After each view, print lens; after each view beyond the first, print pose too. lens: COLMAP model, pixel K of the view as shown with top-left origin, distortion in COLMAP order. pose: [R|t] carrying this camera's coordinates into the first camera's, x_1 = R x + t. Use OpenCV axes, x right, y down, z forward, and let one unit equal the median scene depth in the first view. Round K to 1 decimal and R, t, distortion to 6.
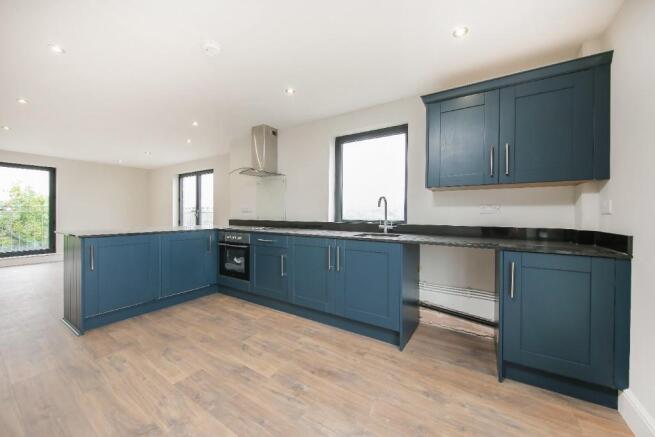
lens RADIAL K [[239.4, 0, 330.0], [0, 239.4, 215.0], [0, 0, 1]] dist [-0.001148, -0.000225]
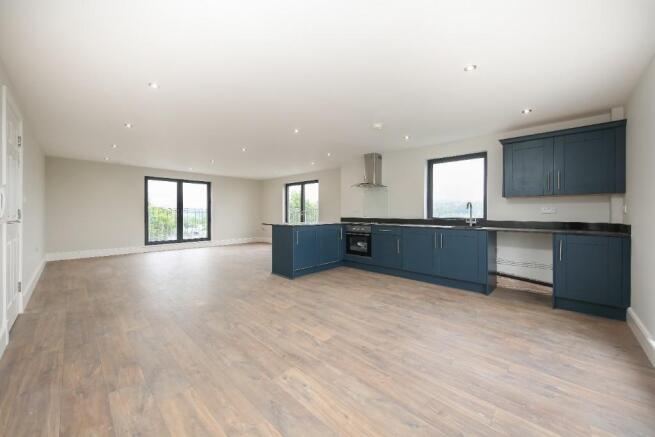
lens RADIAL K [[241.4, 0, 328.7], [0, 241.4, 212.3], [0, 0, 1]] dist [-0.000423, -0.000257]
pose [[0.982201, -0.000951, -0.187832, -0.344751], [-0.001081, 0.999942, -0.010714, 0.005455], [0.187831, 0.010727, 0.982143, -0.630209]]
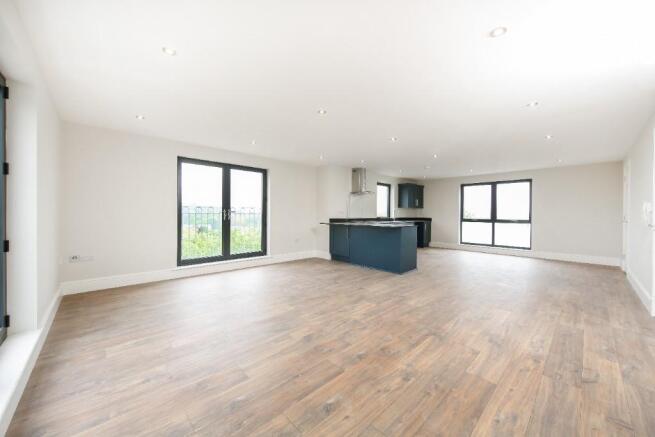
lens RADIAL K [[241.4, 0, 328.7], [0, 241.4, 212.3], [0, 0, 1]] dist [-0.000423, -0.000257]
pose [[0.250591, 0.004165, 0.968084, -2.797357], [0.004253, 0.999976, -0.005403, -0.018605], [-0.968084, 0.005471, 0.250567, 0.981236]]
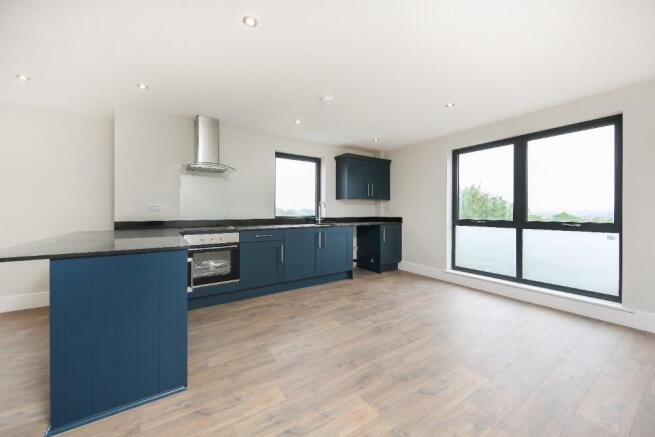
lens RADIAL K [[244.4, 0, 313.7], [0, 244.4, 211.9], [0, 0, 1]] dist [-0.027611, -0.000173]
pose [[0.432358, -0.007471, 0.901671, -1.243342], [0.013030, 0.999913, 0.002037, -0.008707], [-0.901608, 0.010868, 0.432418, 0.288389]]
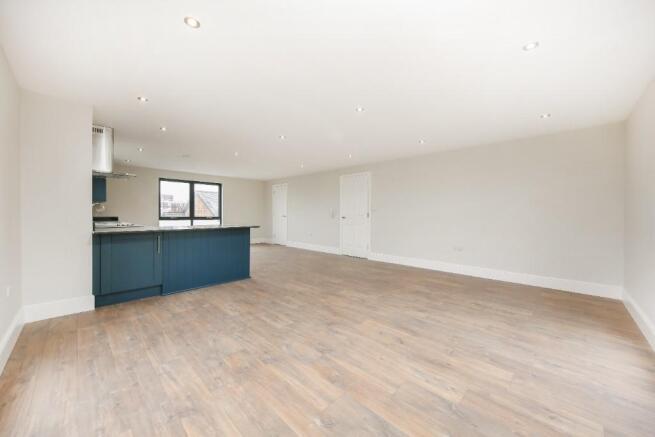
lens RADIAL K [[241.4, 0, 328.7], [0, 241.4, 212.3], [0, 0, 1]] dist [-0.000423, -0.000257]
pose [[-0.977887, -0.008992, 0.208939, -1.882638], [-0.008016, 0.999953, 0.005518, -0.027545], [-0.208979, 0.003722, -0.977913, 2.304150]]
